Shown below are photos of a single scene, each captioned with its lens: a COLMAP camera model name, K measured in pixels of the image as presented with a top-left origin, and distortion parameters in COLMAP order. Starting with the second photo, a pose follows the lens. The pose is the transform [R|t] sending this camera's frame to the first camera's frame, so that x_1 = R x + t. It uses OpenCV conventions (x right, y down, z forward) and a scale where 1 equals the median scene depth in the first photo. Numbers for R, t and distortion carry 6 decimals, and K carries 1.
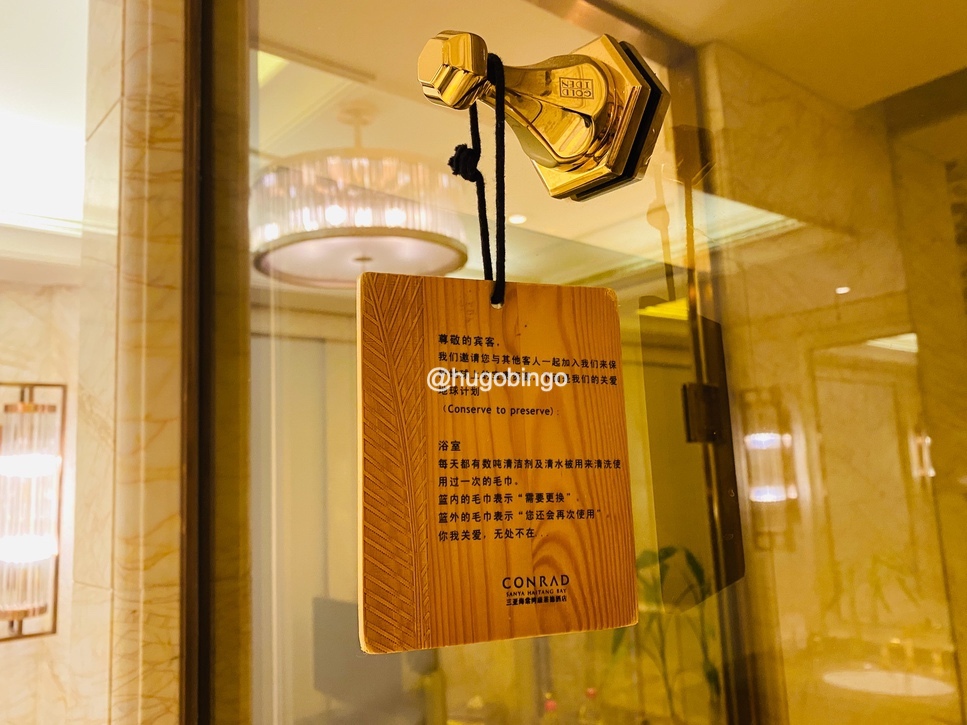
lens RADIAL K [[819.5, 0, 483.5], [0, 819.5, 362.5], [0, 0, 1]] dist [0.030097, -0.060978]
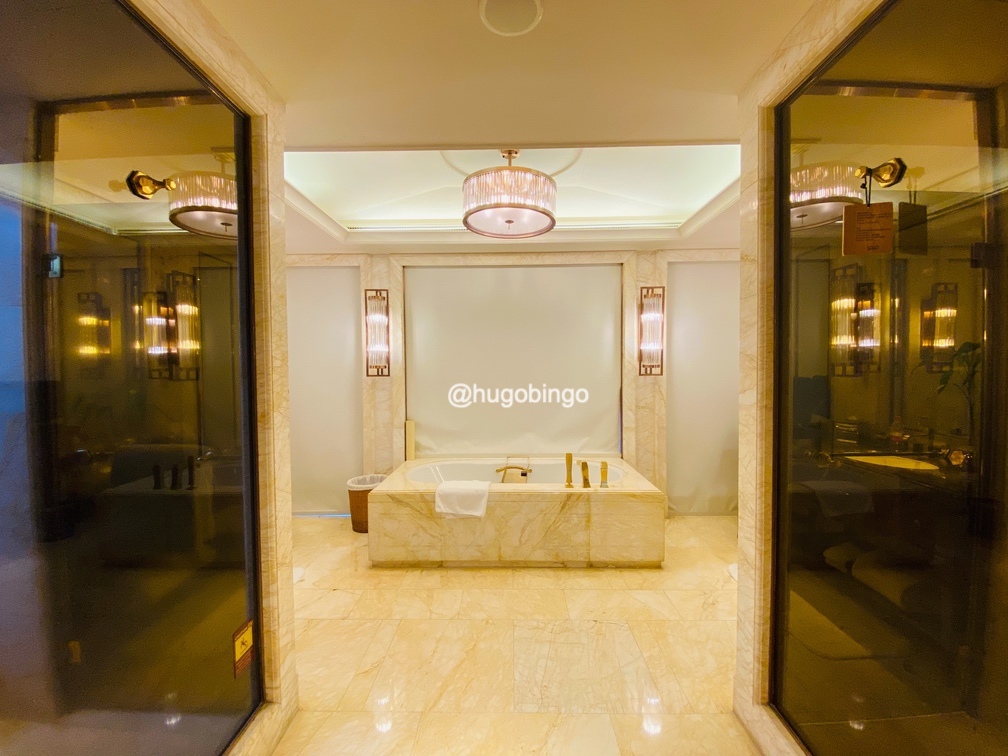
lens RADIAL K [[415.4, 0, 503.3], [0, 415.4, 372.9], [0, 0, 1]] dist [0.044179, -0.033673]
pose [[0.756921, 0.050973, -0.651516, 0.054428], [0.065581, 0.985996, 0.153333, 0.447717], [0.650208, -0.158788, 0.742978, -3.072996]]
